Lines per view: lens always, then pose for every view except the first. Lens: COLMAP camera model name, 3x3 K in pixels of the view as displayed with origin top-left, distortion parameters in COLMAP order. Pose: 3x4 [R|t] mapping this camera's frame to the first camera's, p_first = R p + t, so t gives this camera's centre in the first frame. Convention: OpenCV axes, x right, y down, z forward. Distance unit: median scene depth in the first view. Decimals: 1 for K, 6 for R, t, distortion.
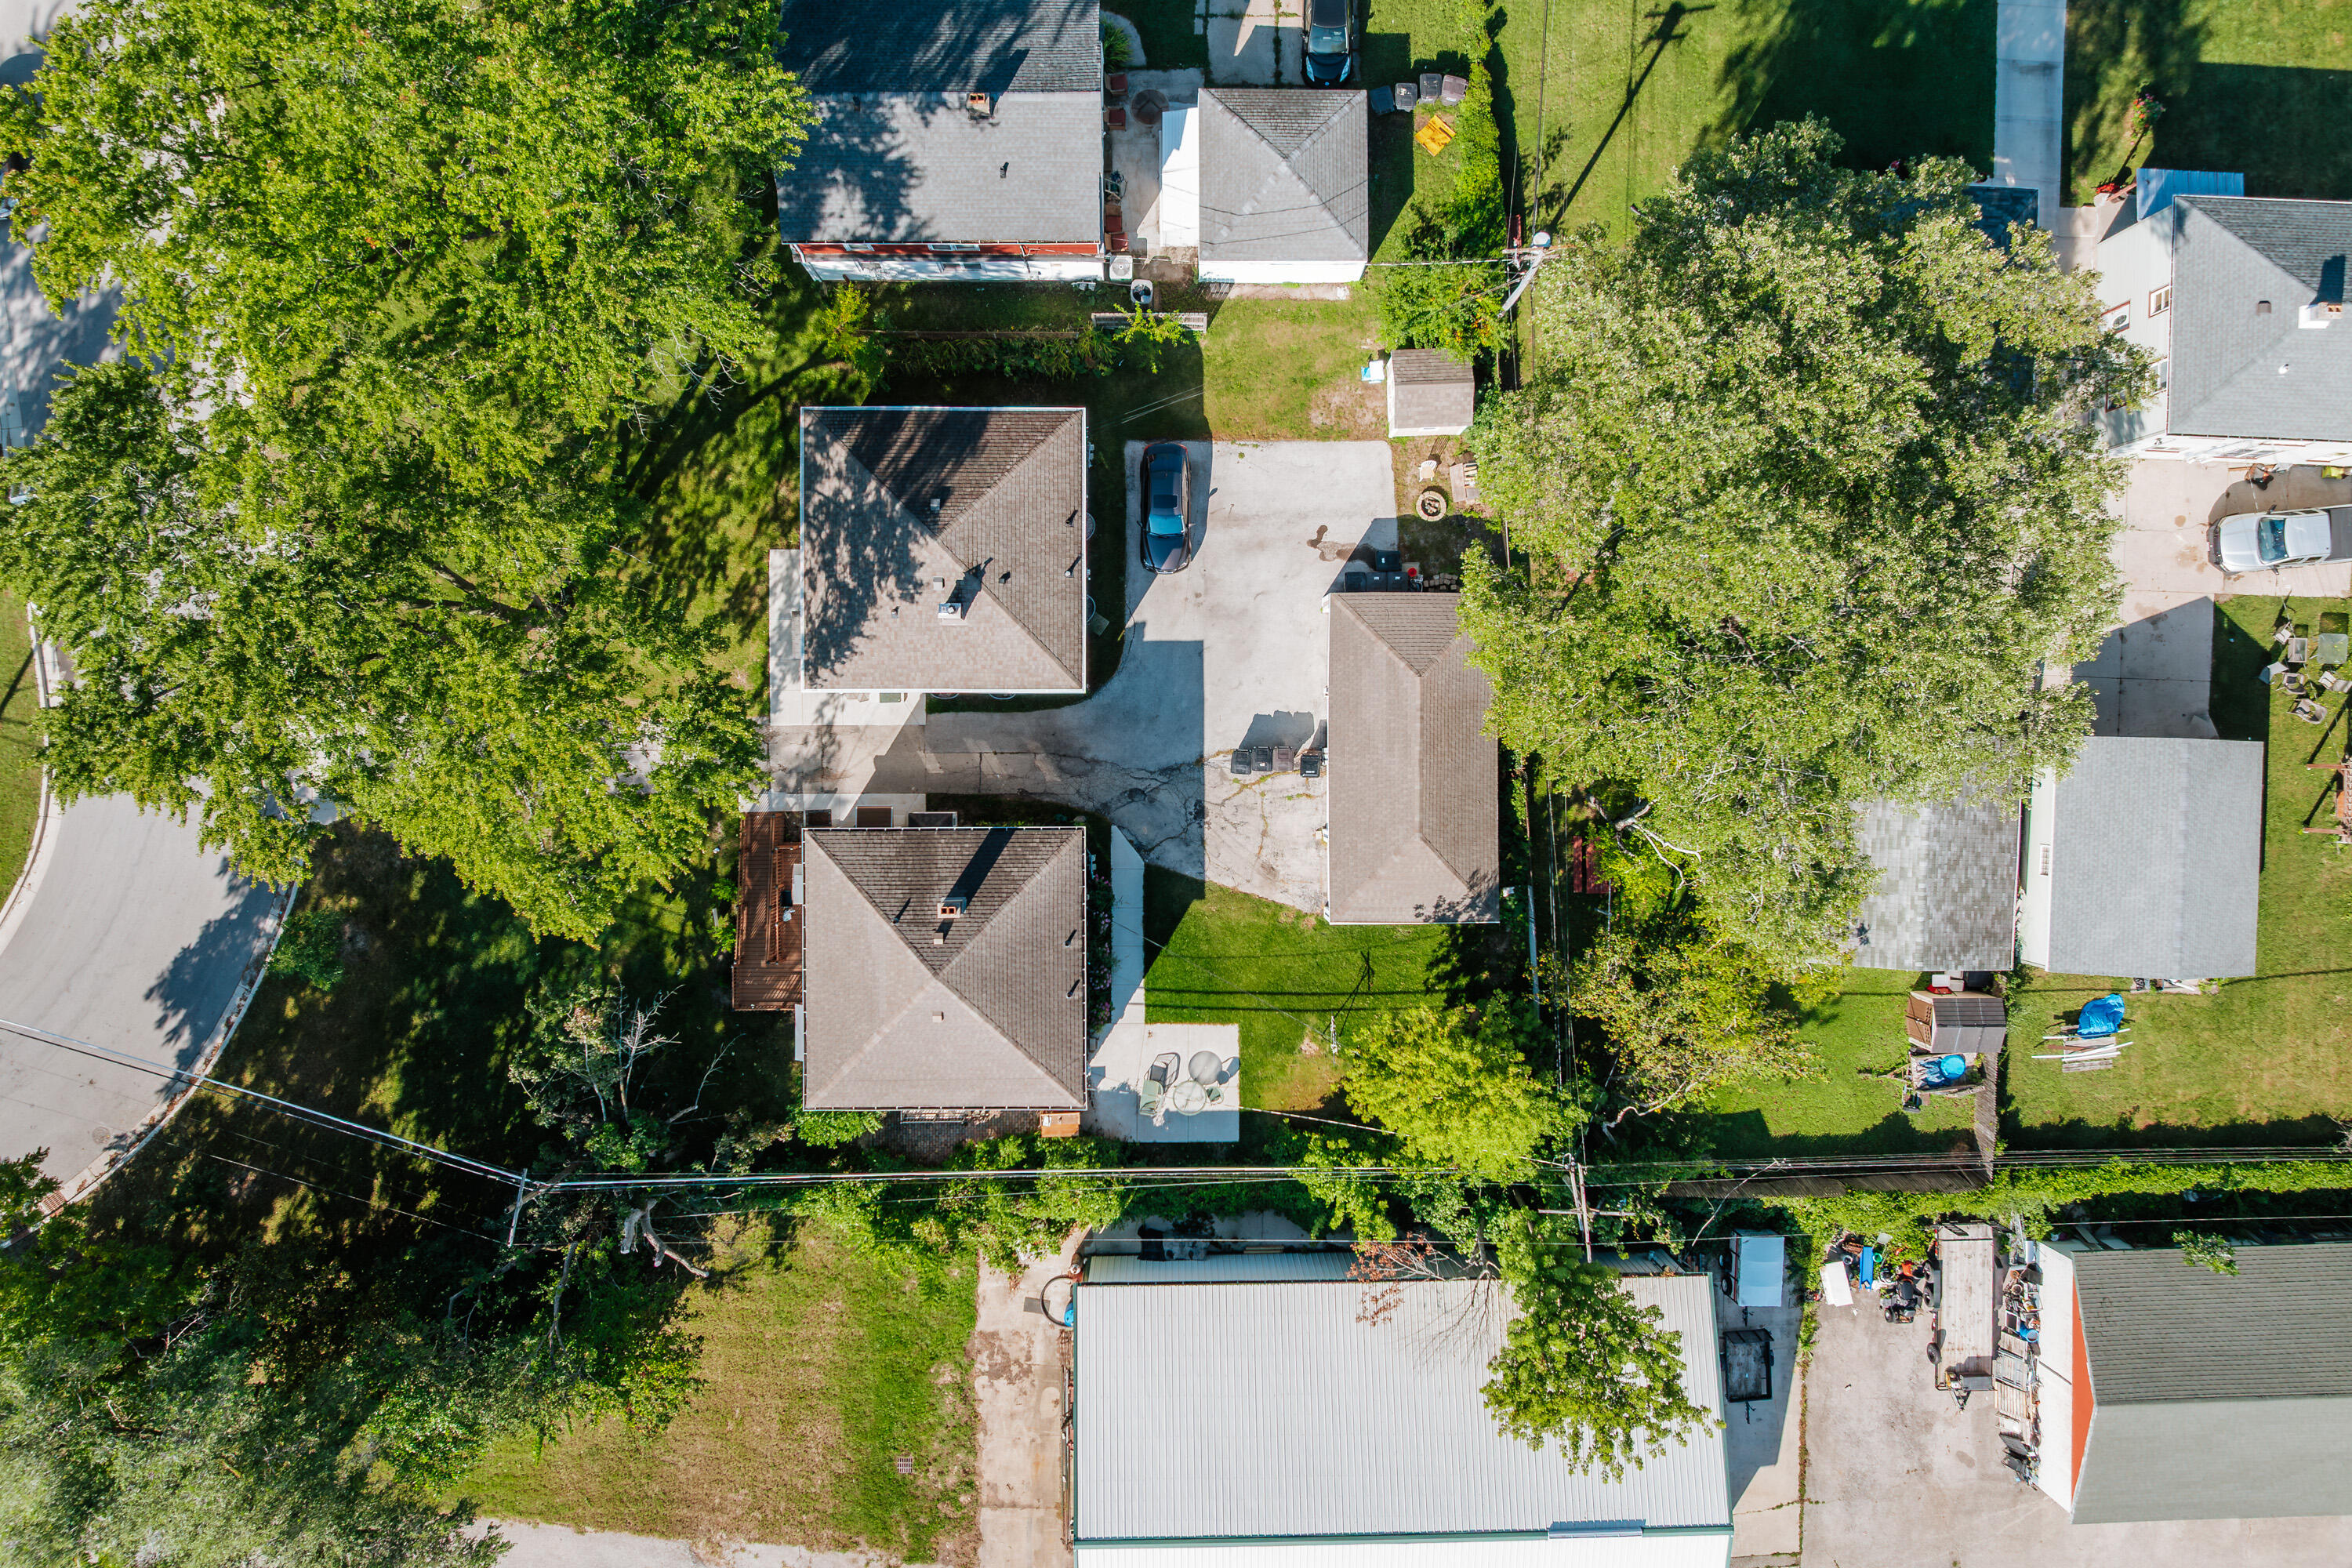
lens RADIAL K [[1628.3, 0, 1183.9], [0, 1628.3, 744.6], [0, 0, 1]] dist [-0.038386, -0.000946]
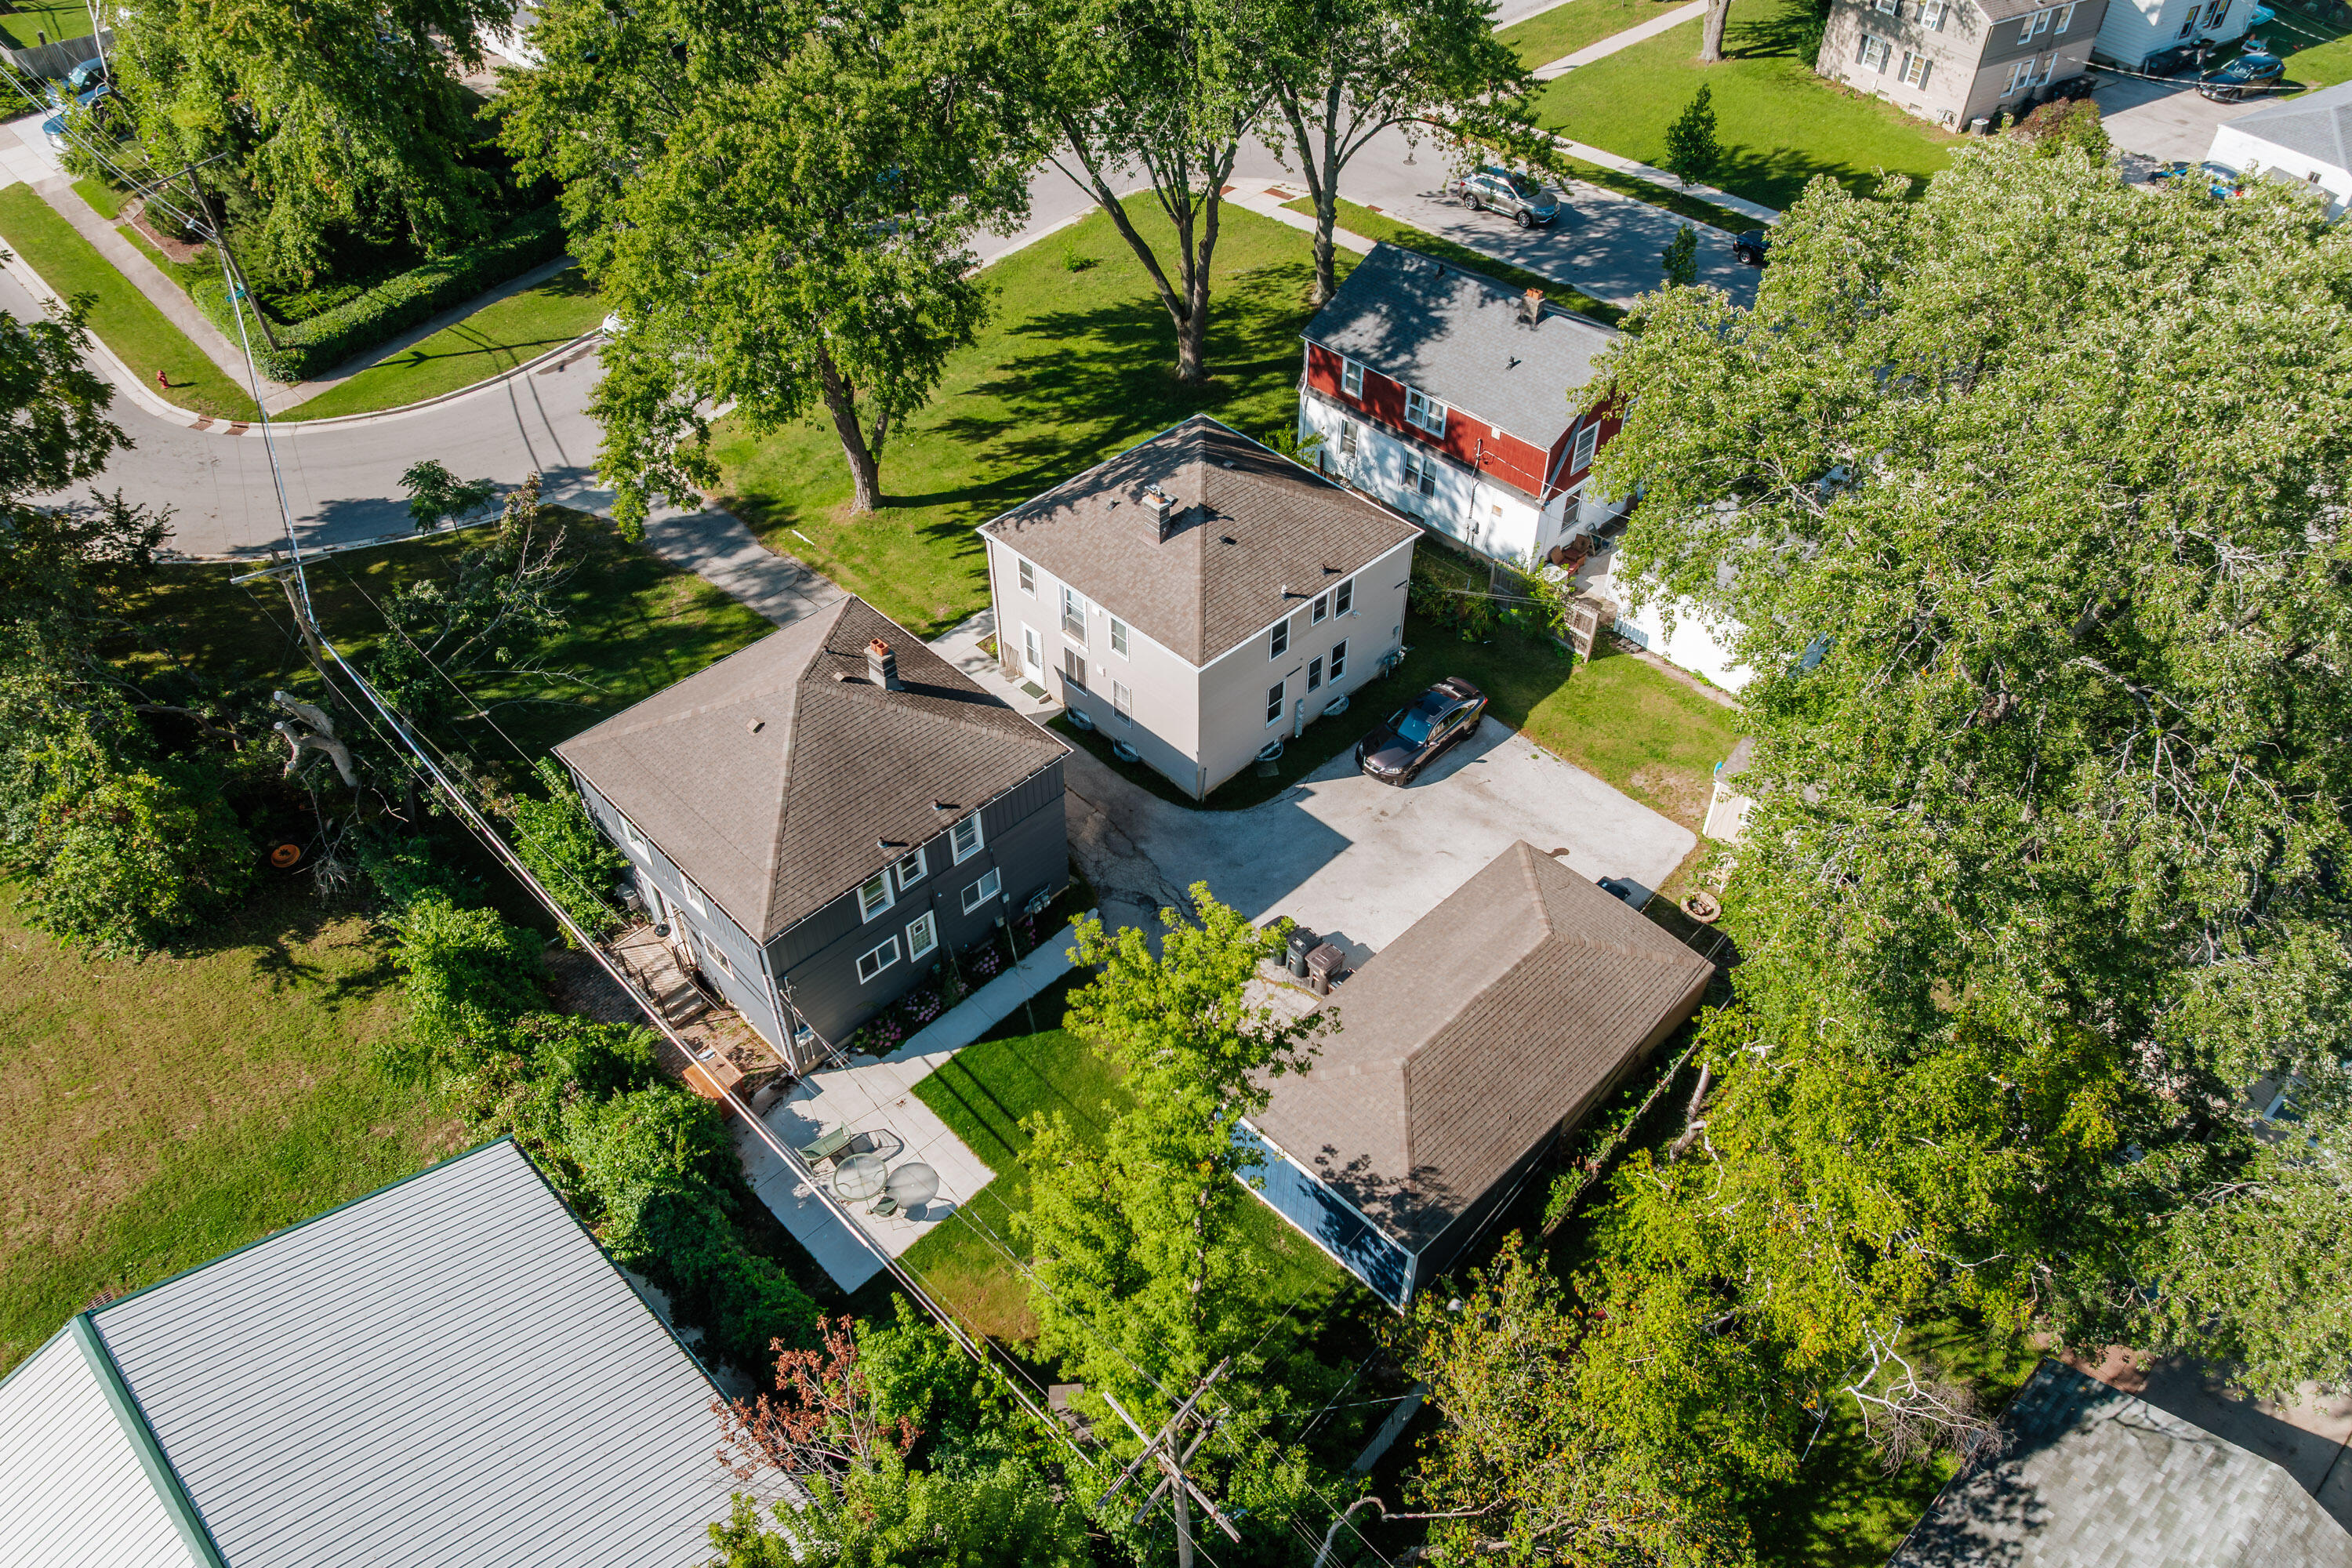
lens RADIAL K [[1607.9, 0, 1211.3], [0, 1607.9, 822.1], [0, 0, 1]] dist [-0.032303, -0.002995]
pose [[0.706892, 0.480512, -0.519049, 0.358988], [-0.707215, 0.492897, -0.506853, 0.368976], [0.012289, 0.725369, 0.688250, 0.466541]]
